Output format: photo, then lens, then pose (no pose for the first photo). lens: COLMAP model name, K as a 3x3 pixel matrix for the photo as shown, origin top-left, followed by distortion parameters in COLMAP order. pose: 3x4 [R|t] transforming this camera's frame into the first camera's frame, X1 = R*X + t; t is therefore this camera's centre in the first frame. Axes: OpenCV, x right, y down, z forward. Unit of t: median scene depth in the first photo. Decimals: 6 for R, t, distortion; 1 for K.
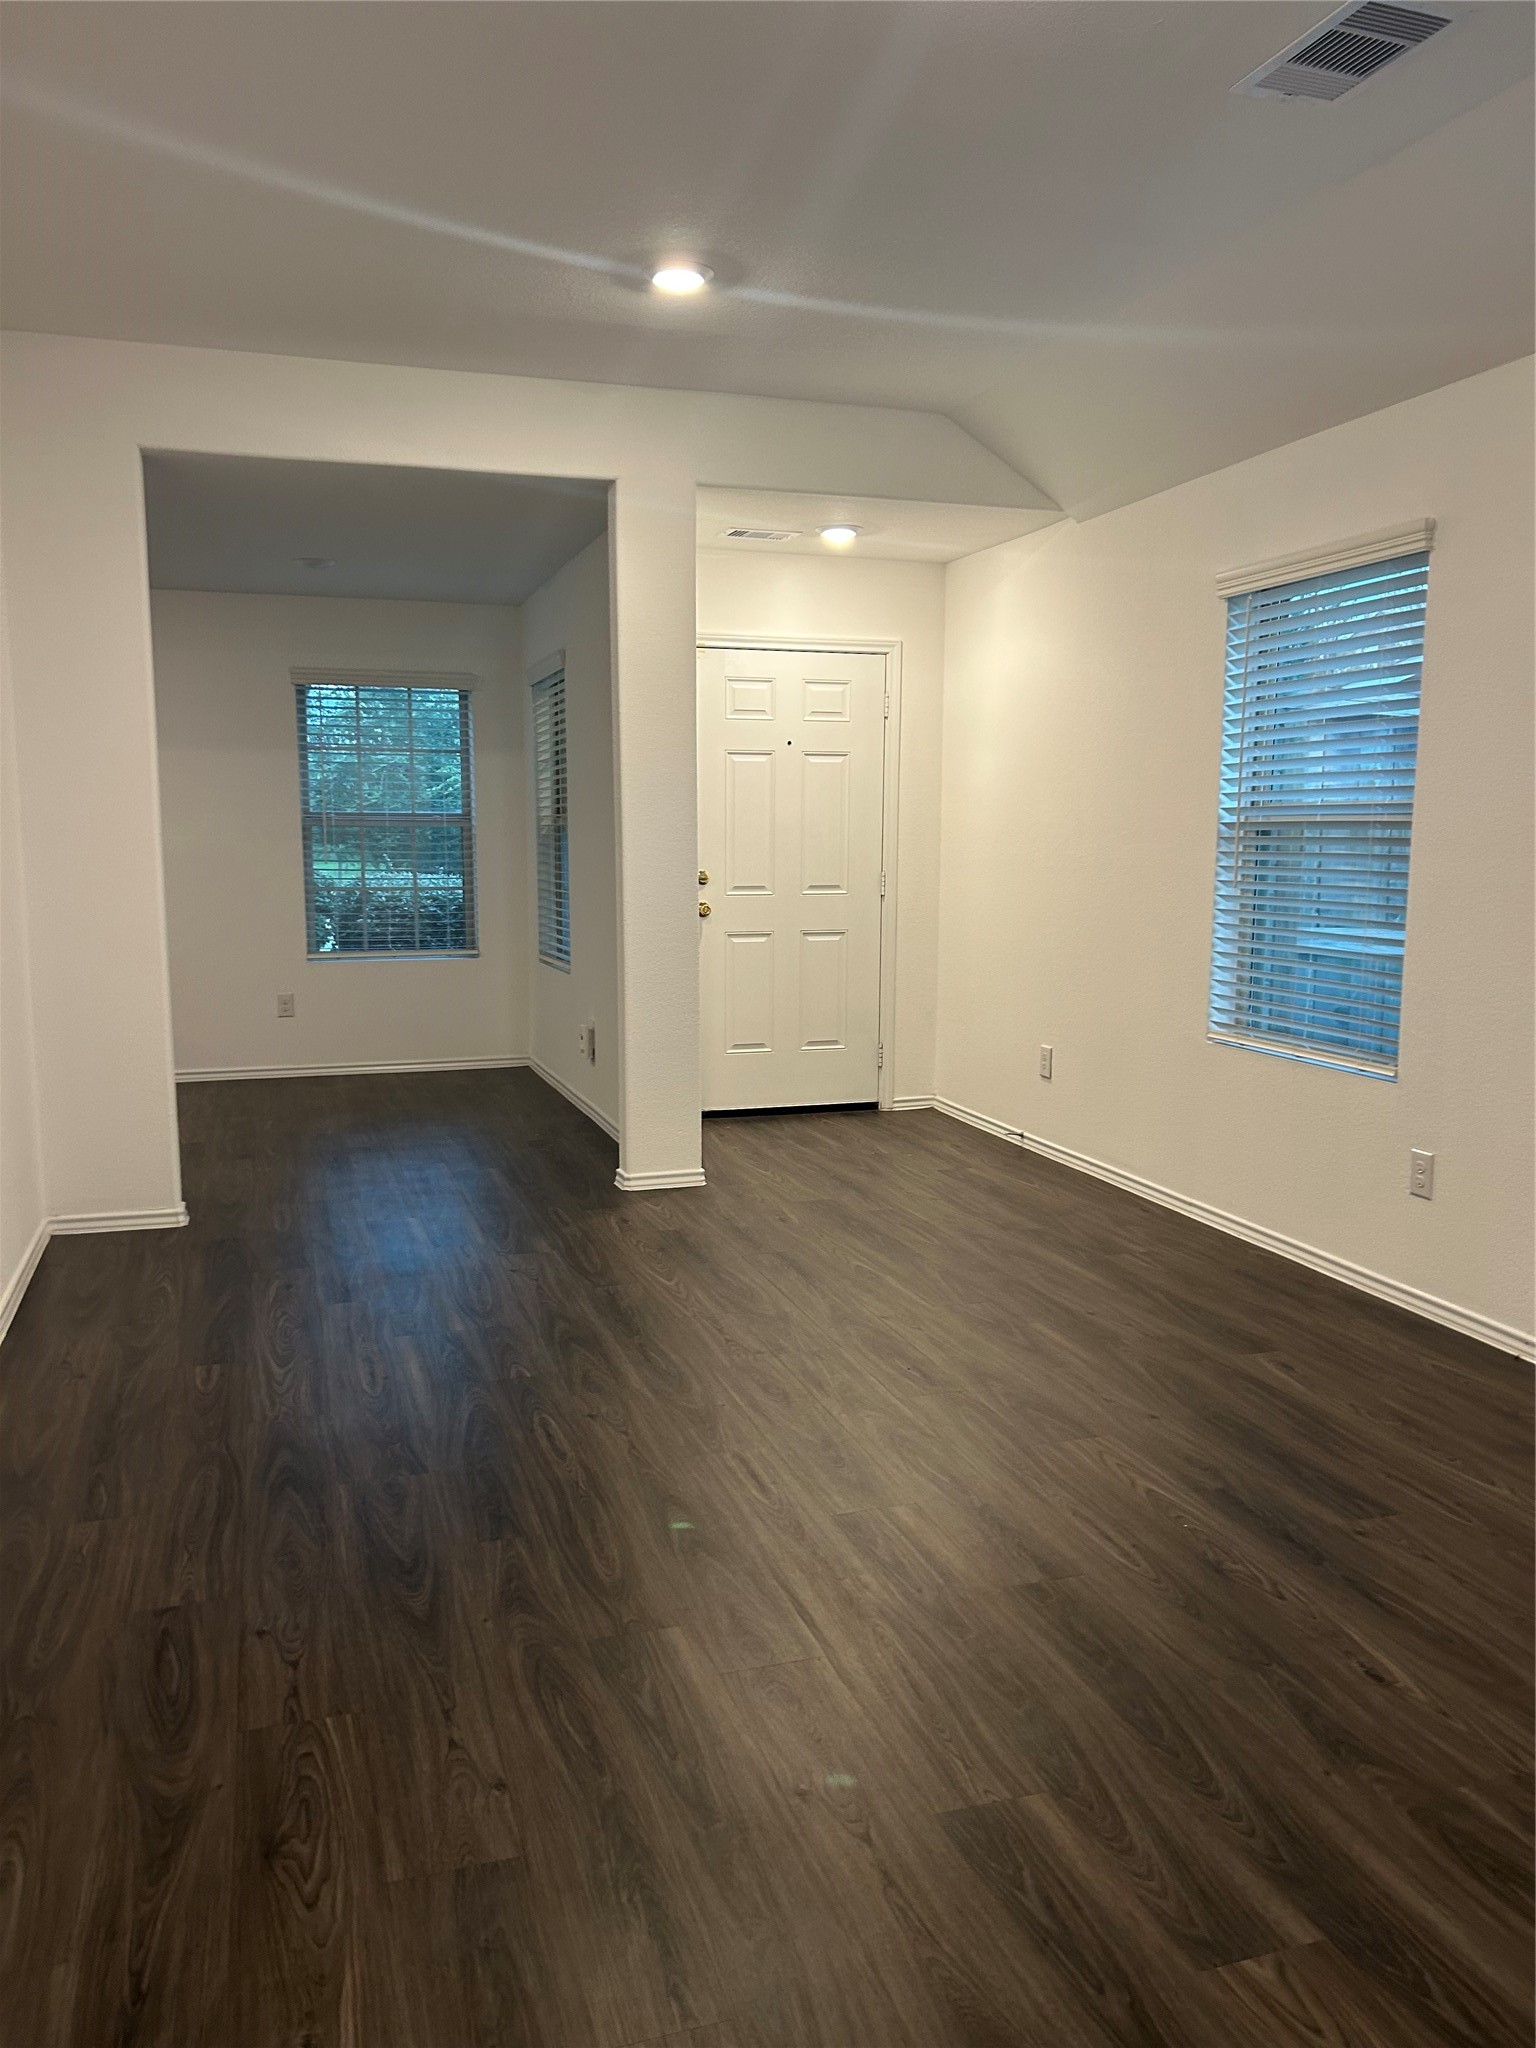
lens RADIAL K [[1520.8, 0, 749.0], [0, 1520.8, 1030.4], [0, 0, 1]] dist [0.053152, -0.064506]
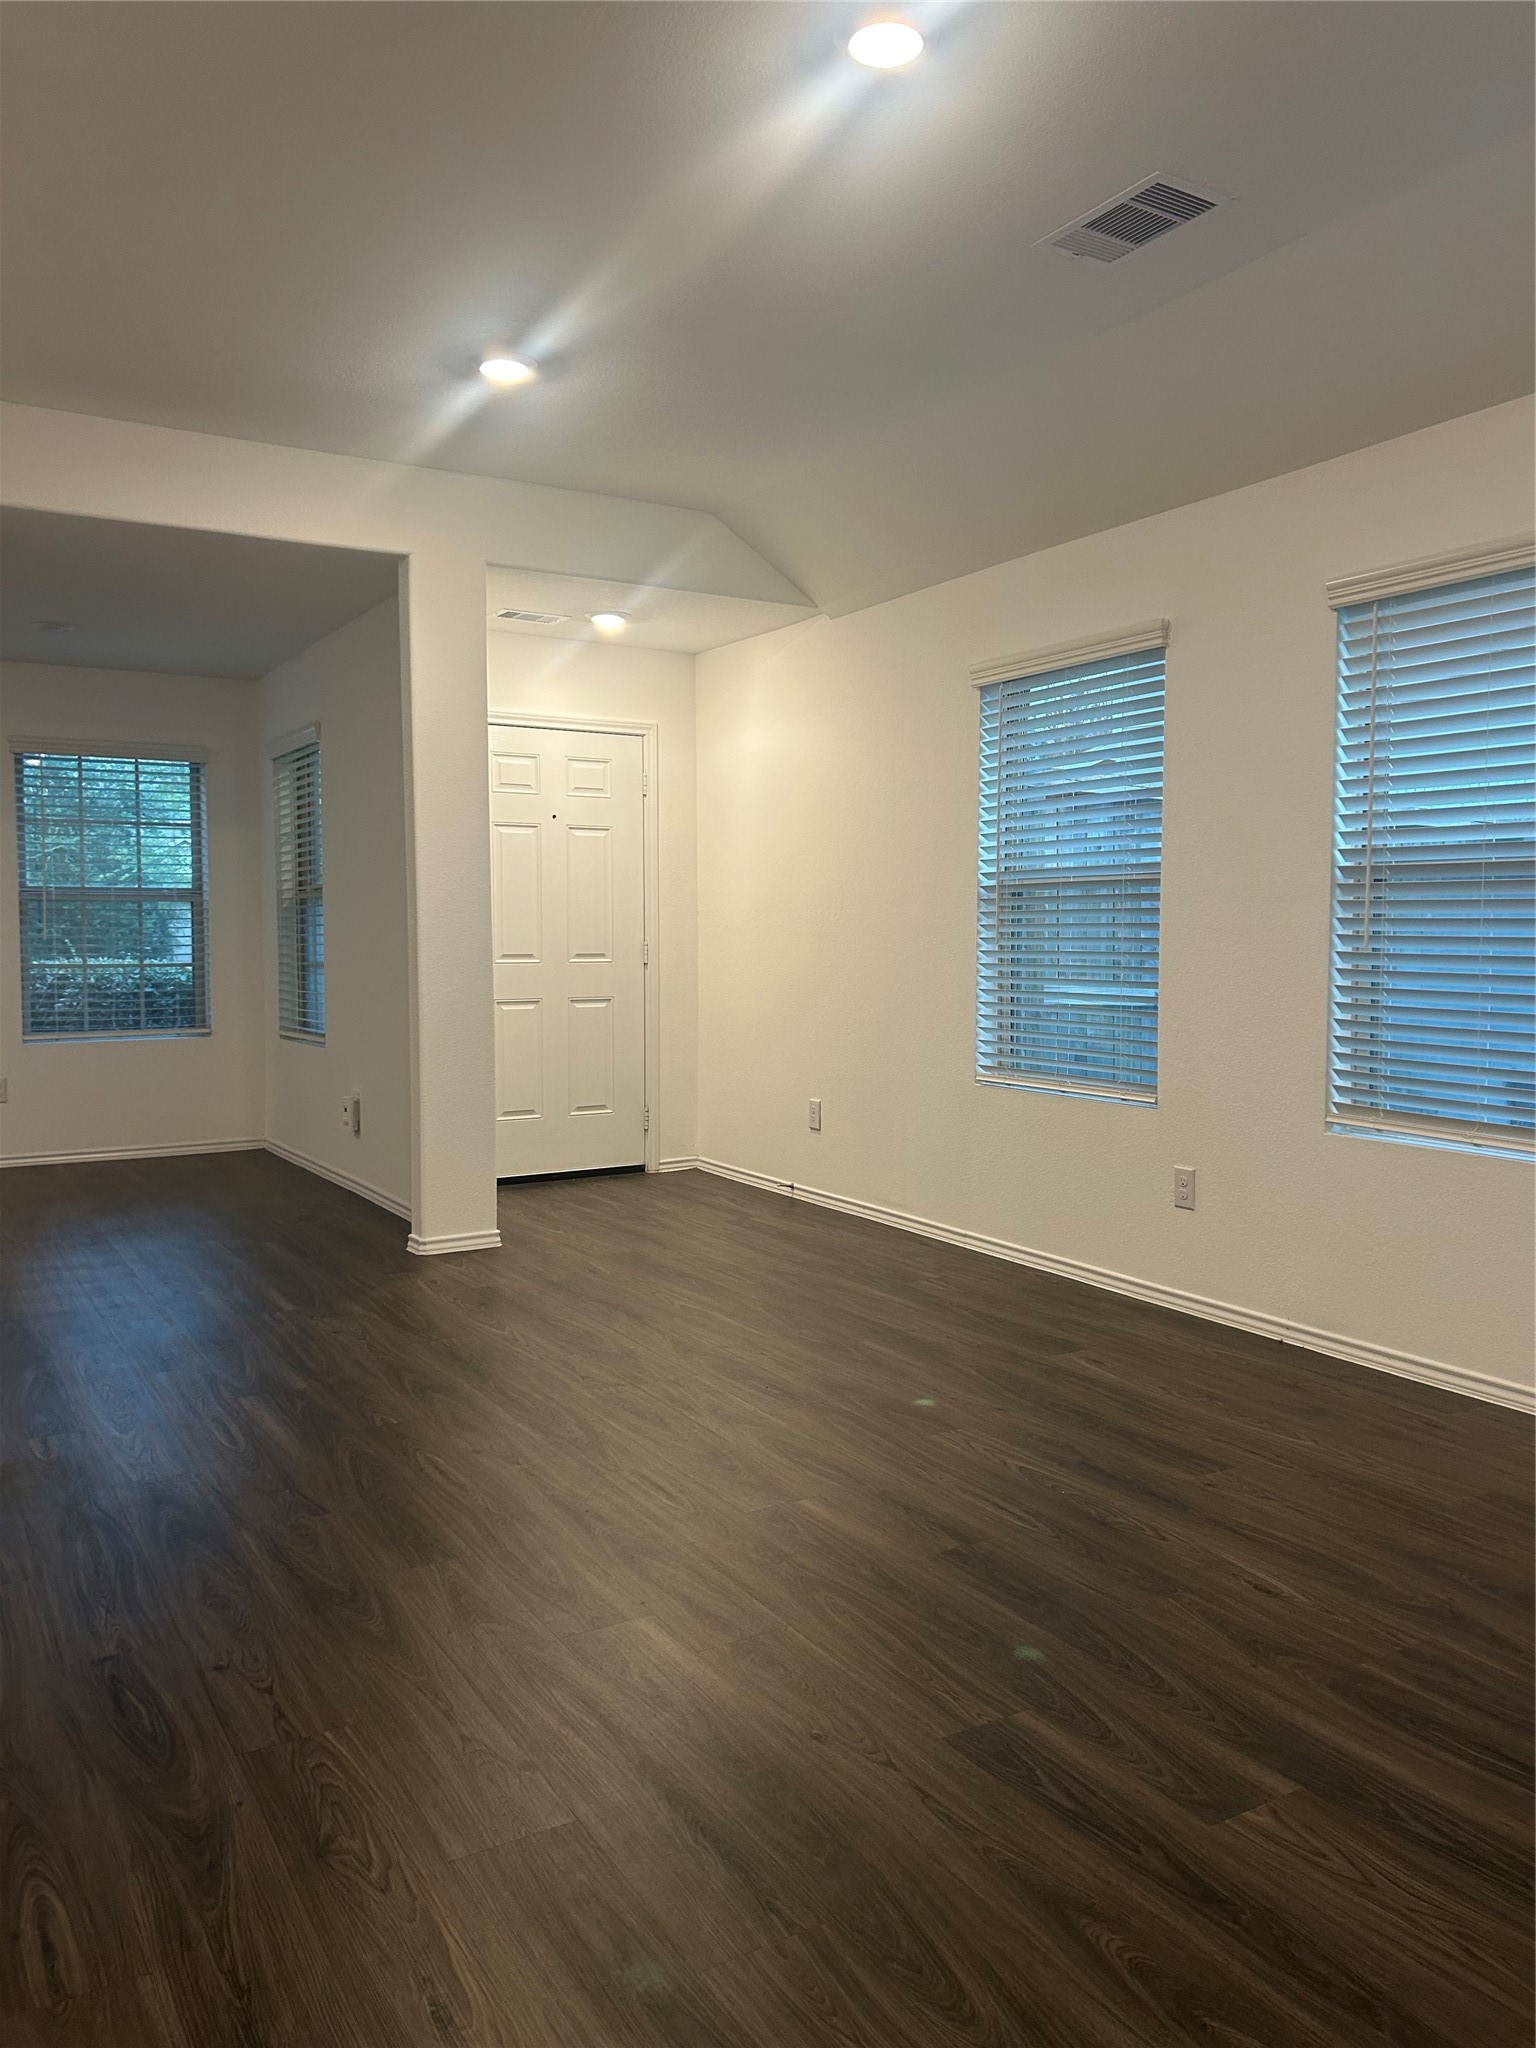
lens RADIAL K [[1520.8, 0, 748.8], [0, 1520.8, 1009.2], [0, 0, 1]] dist [0.053152, -0.064506]
pose [[0.974768, -0.014804, 0.222729, -0.121830], [0.032215, 0.996682, -0.074742, 0.036213], [-0.220883, 0.080031, 0.972011, -0.033024]]
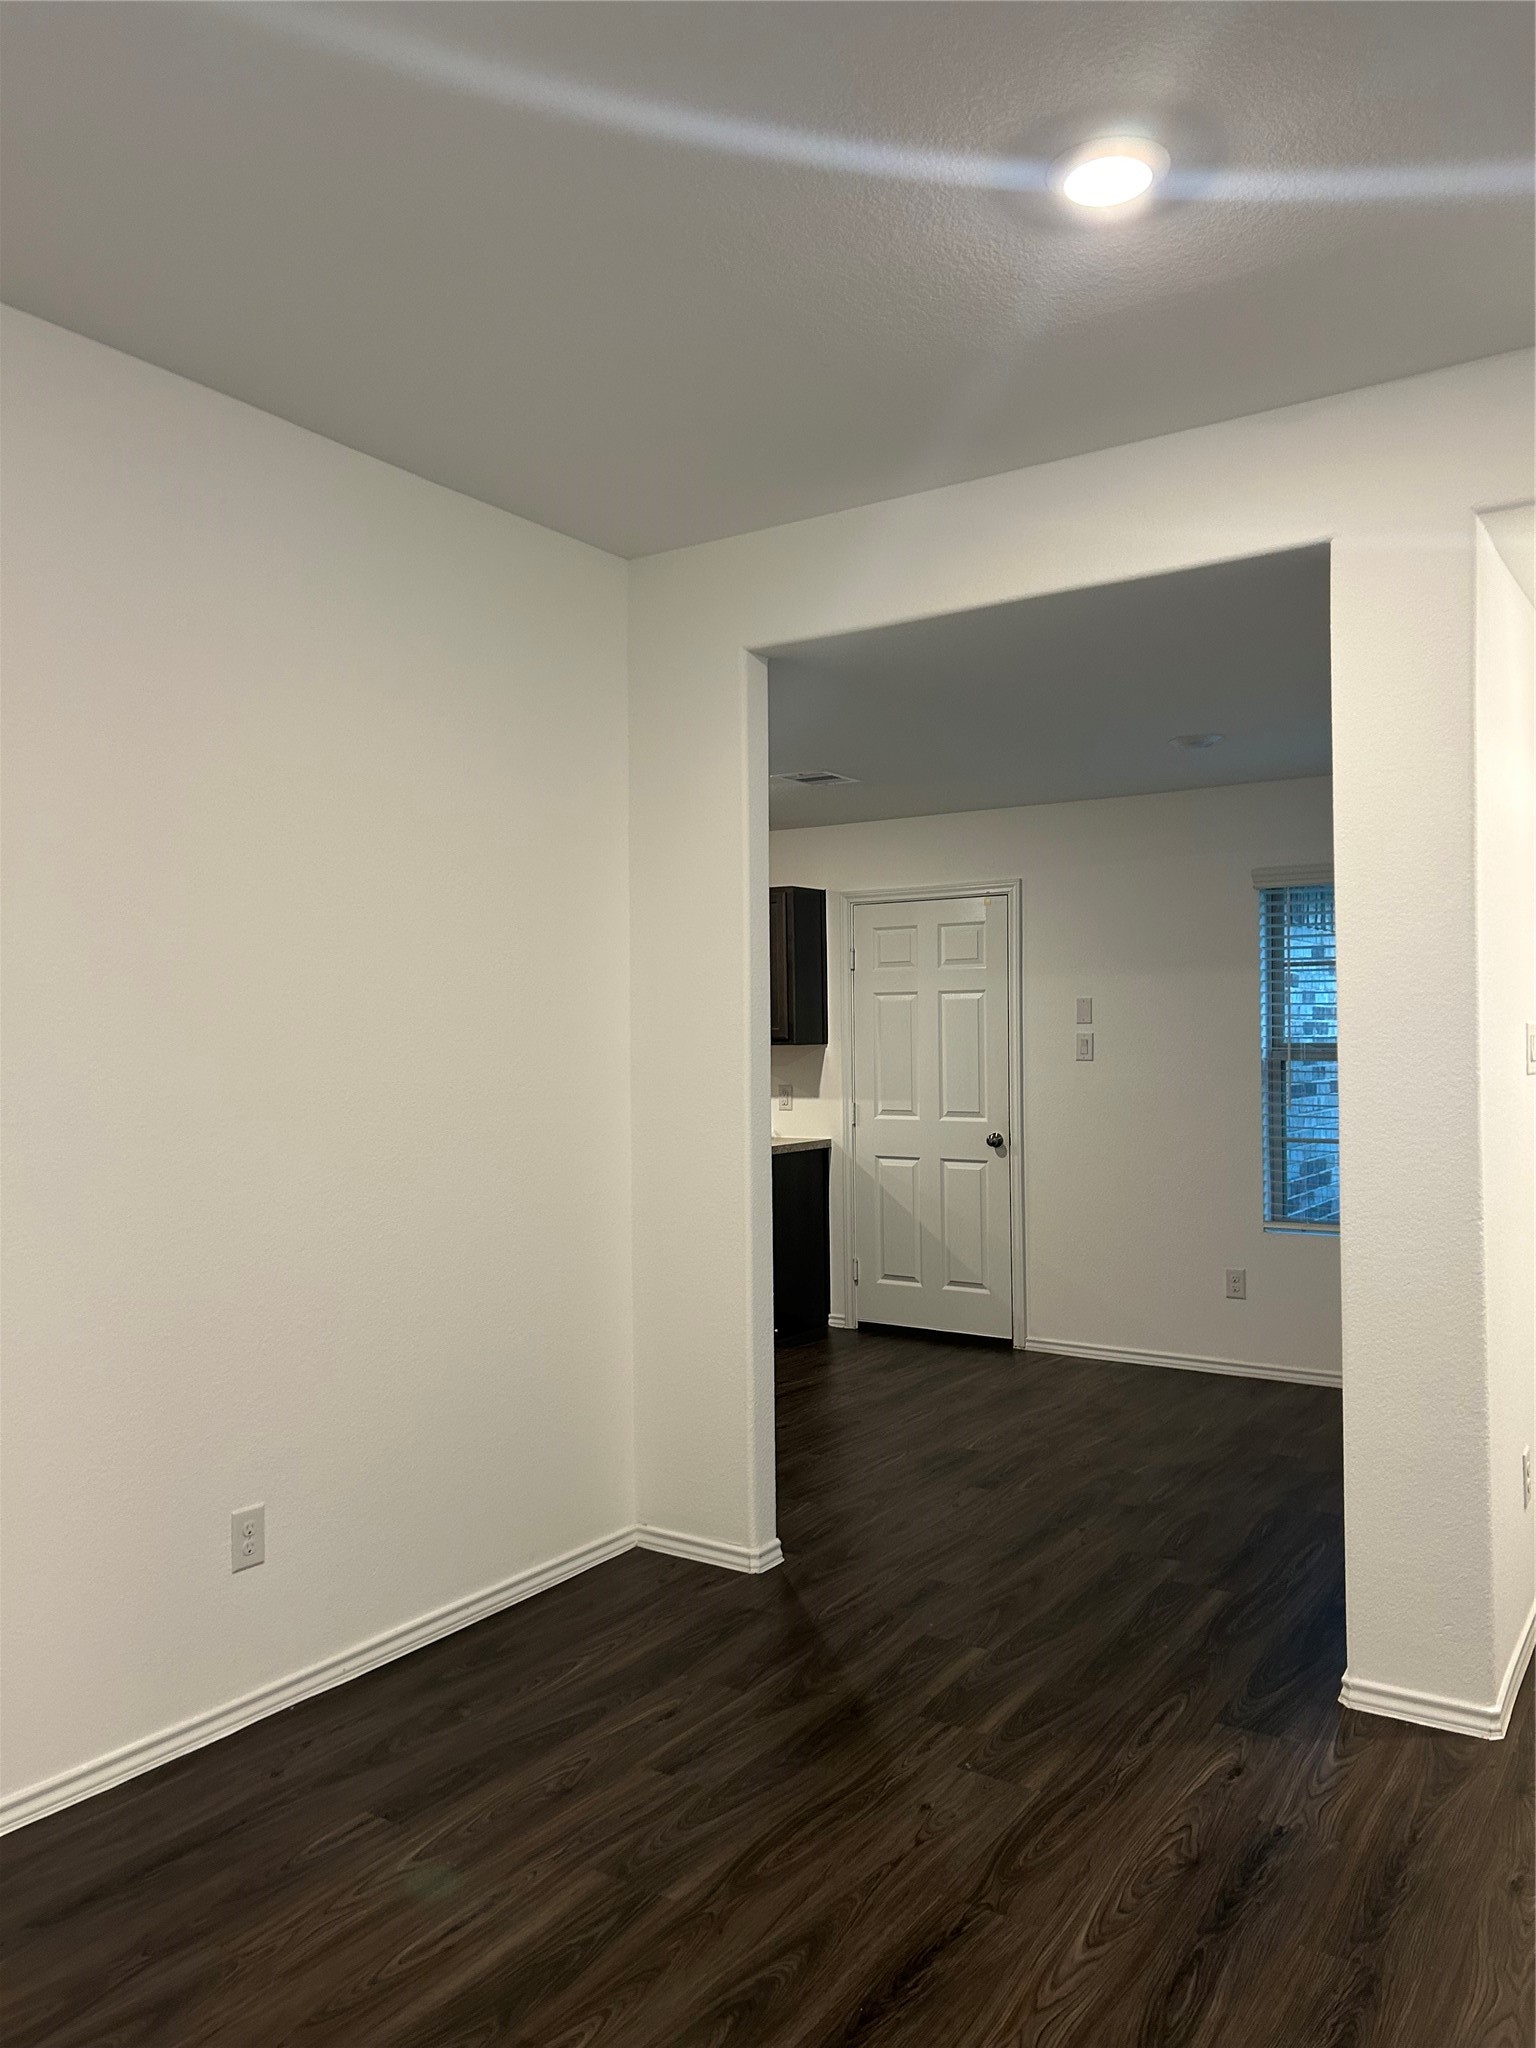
lens RADIAL K [[1520.8, 0, 770.5], [0, 1520.8, 1014.0], [0, 0, 1]] dist [0.053152, -0.064506]
pose [[0.633269, -0.018488, -0.773711, 0.315460], [-0.097274, 0.989885, -0.103270, -0.096552], [0.767794, 0.140660, 0.625066, 0.566450]]
